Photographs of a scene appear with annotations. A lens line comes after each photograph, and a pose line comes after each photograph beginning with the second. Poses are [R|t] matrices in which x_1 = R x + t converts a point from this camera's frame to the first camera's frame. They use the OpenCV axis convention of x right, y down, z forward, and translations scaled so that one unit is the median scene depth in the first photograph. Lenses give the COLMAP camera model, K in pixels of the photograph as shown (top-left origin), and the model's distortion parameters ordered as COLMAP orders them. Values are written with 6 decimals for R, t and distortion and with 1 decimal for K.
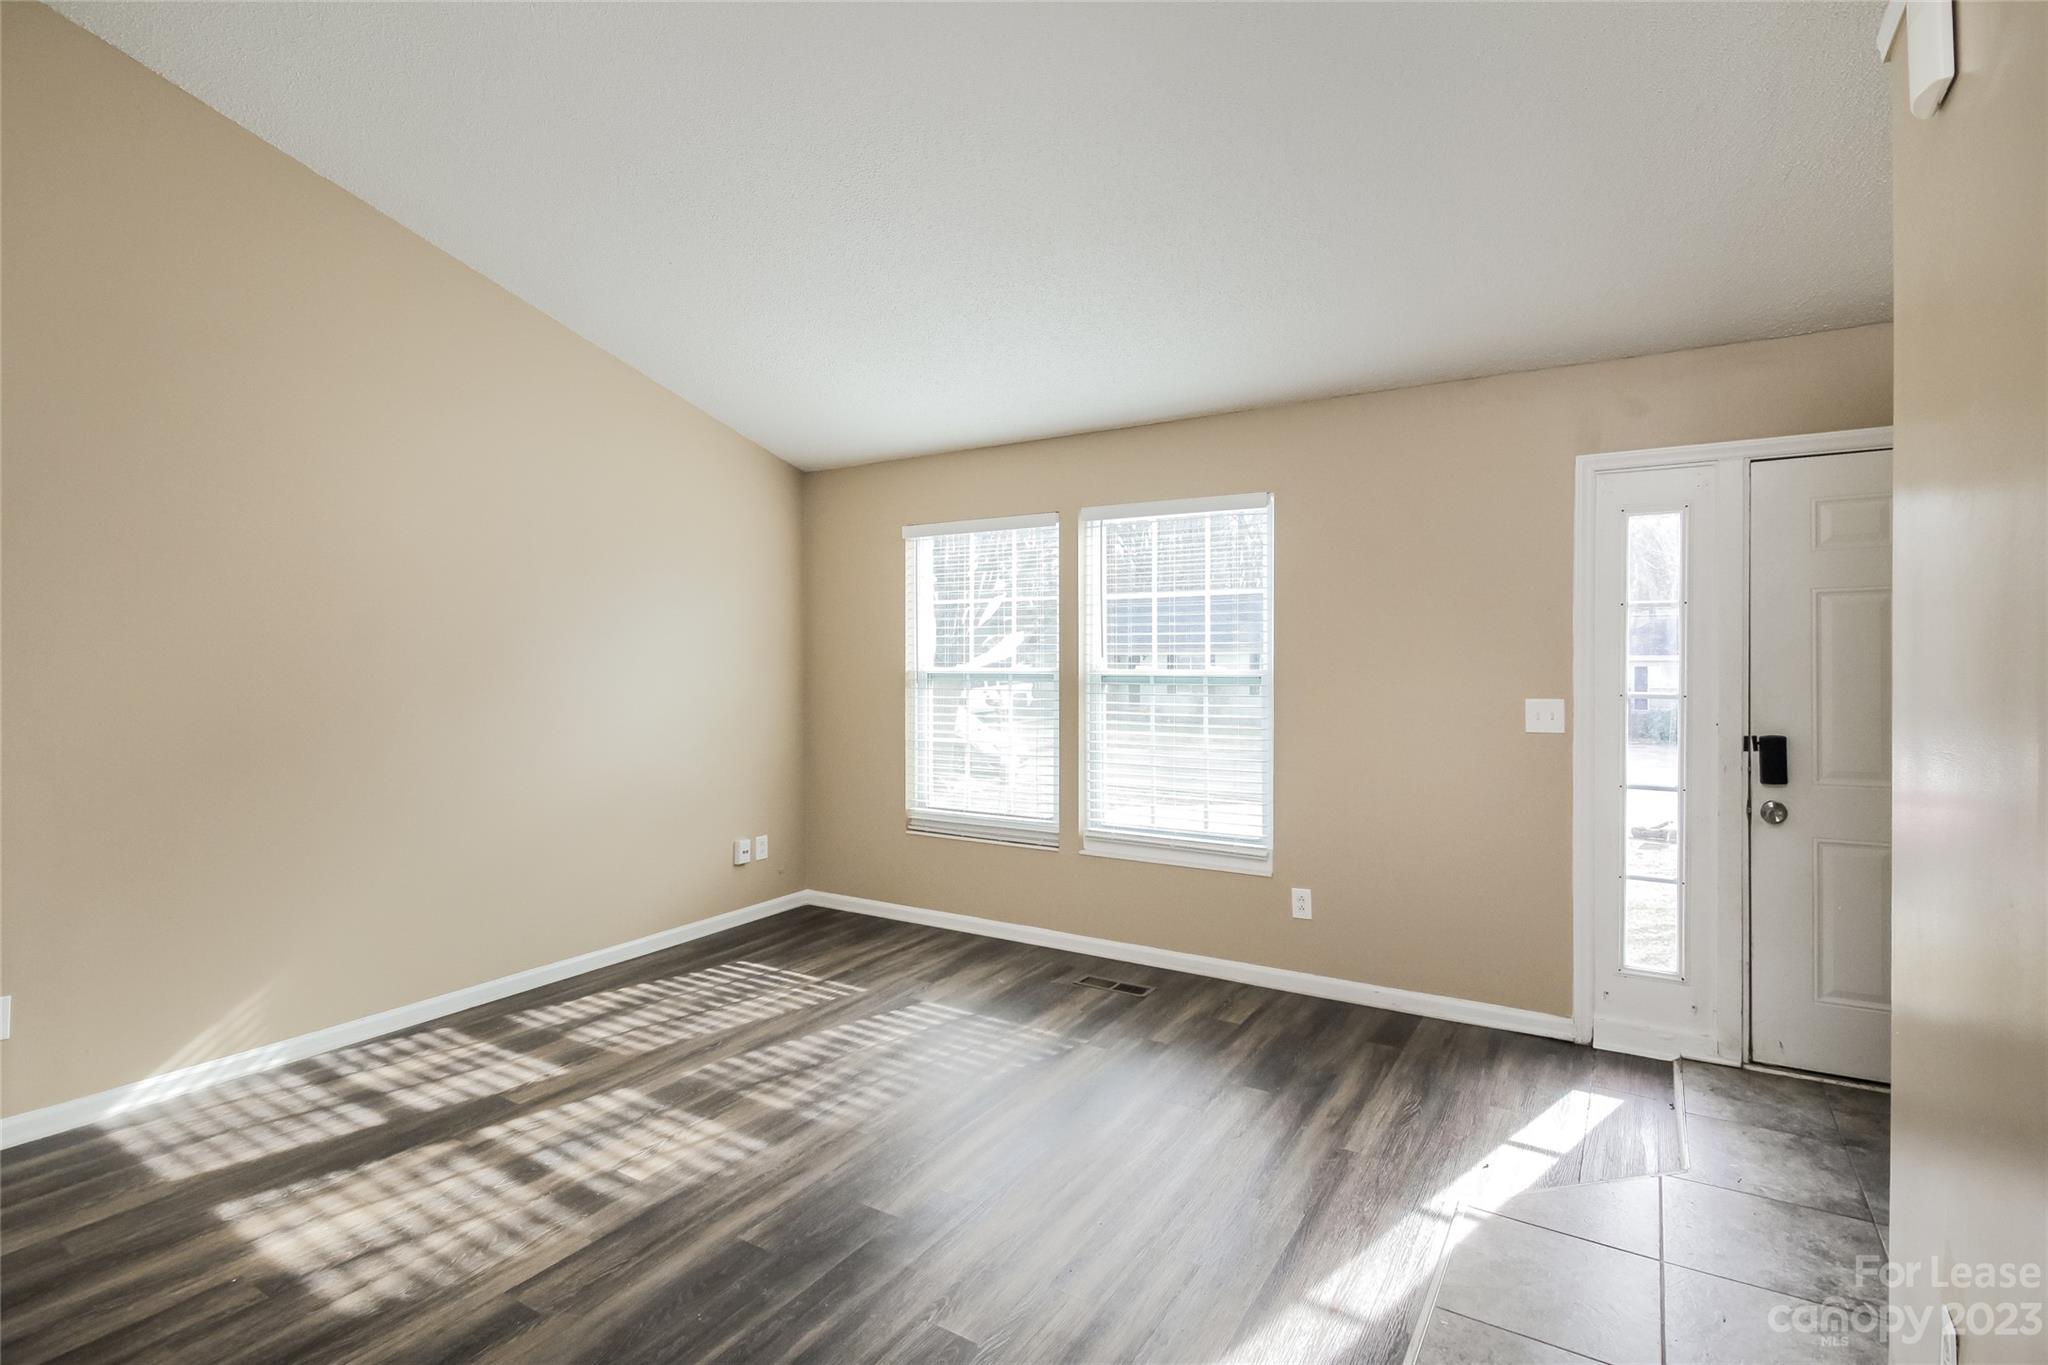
lens RADIAL K [[984.7, 0, 1027.7], [0, 984.7, 669.9], [0, 0, 1]] dist [0.018418, -0.009880]
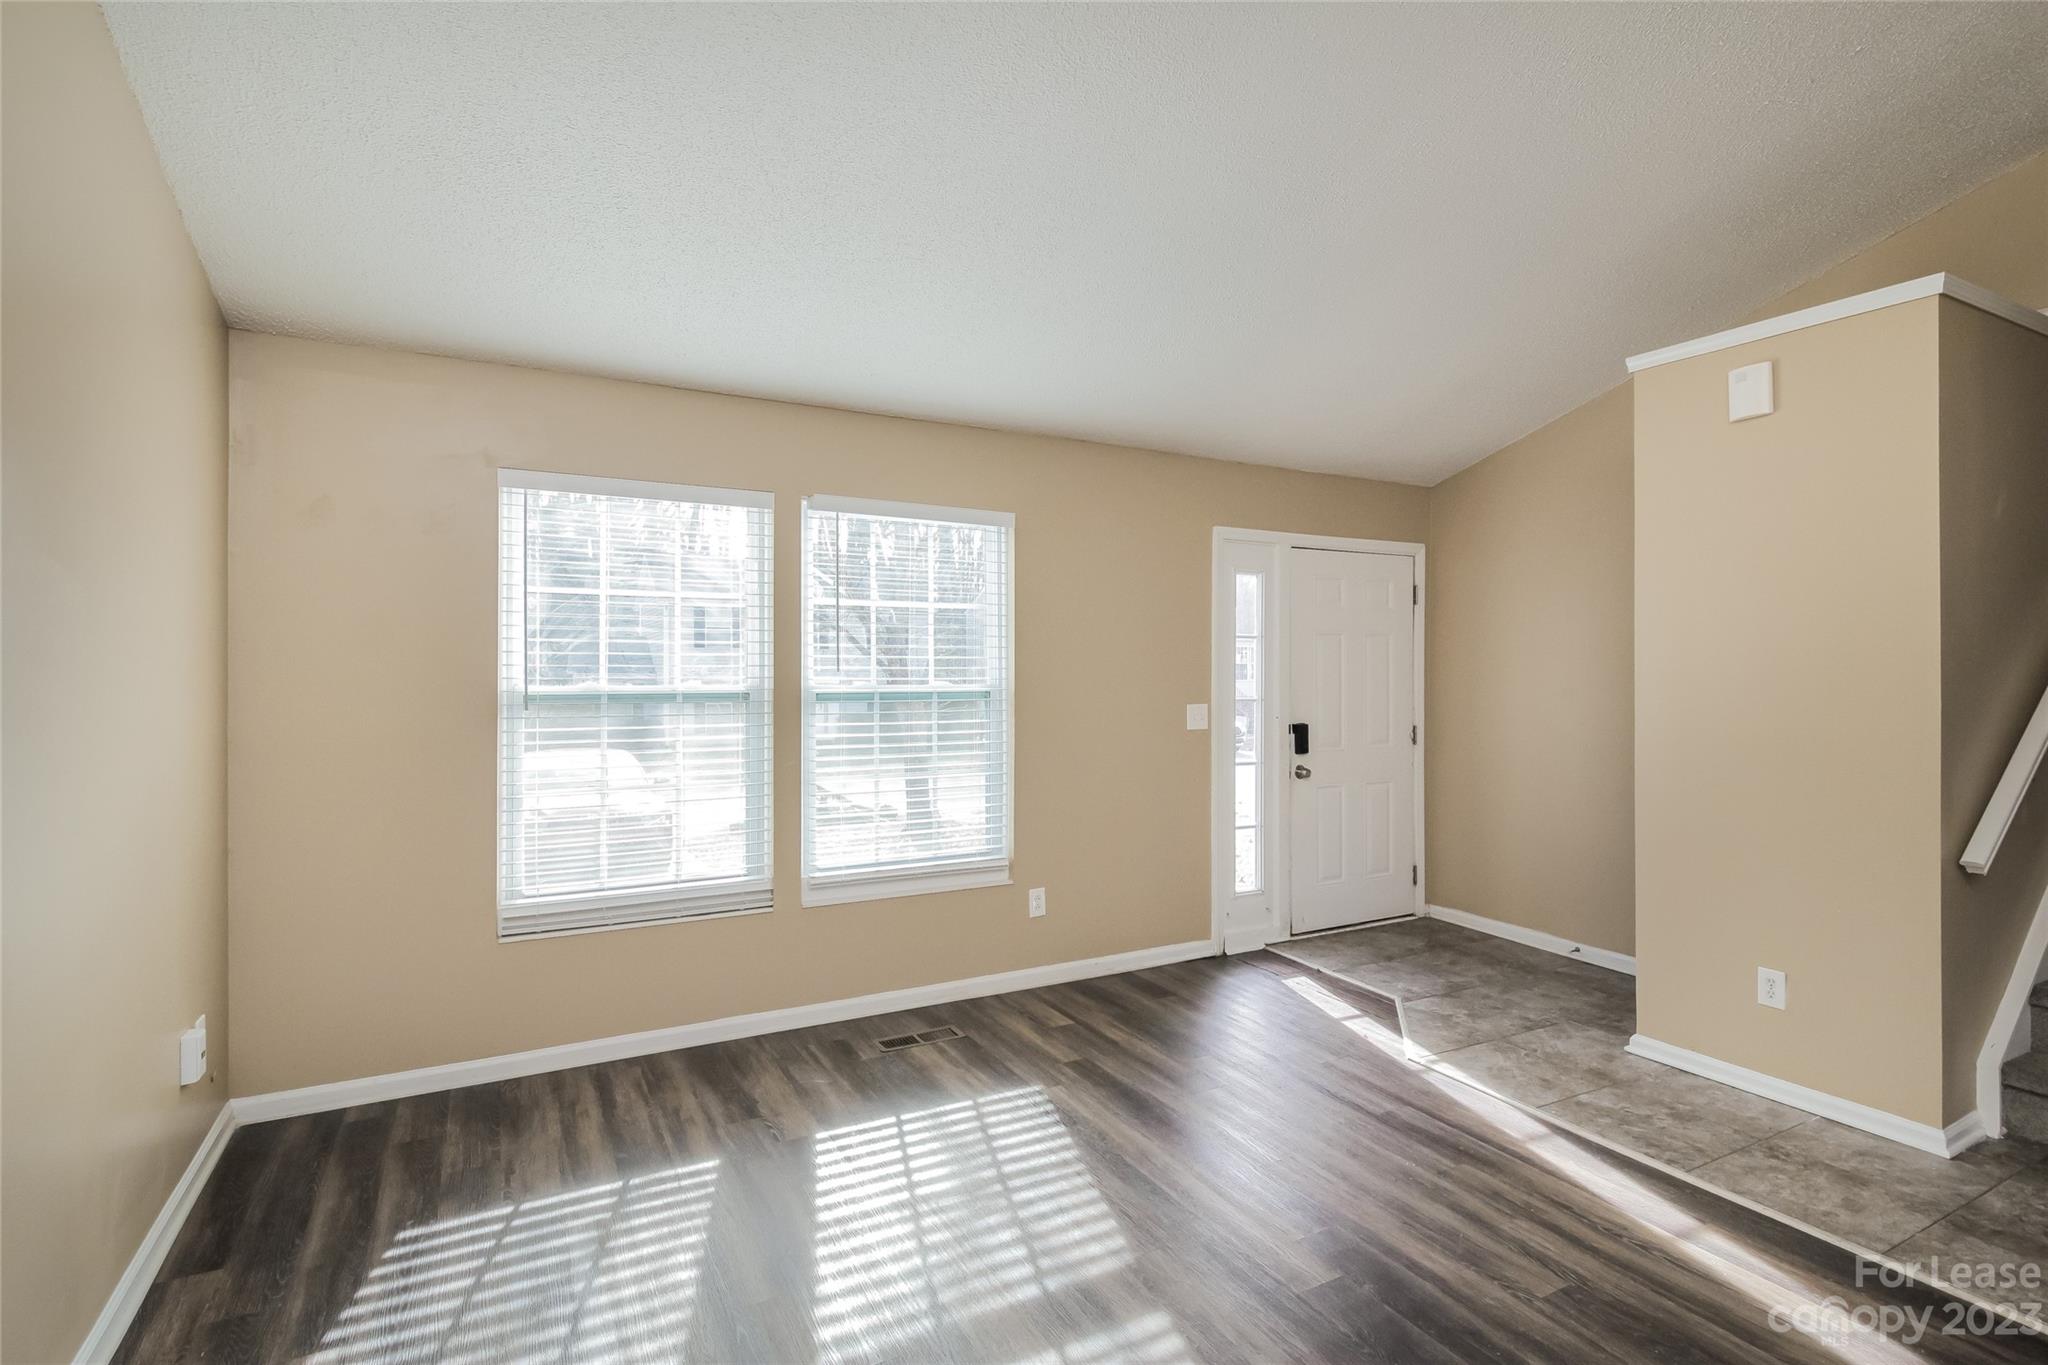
lens RADIAL K [[984.7, 0, 1027.7], [0, 984.7, 669.9], [0, 0, 1]] dist [0.018418, -0.009880]
pose [[0.494729, 0.004034, 0.869038, -0.634732], [0.008176, 0.999923, -0.009296, -0.005555], [-0.869009, 0.011704, 0.494658, 0.460065]]
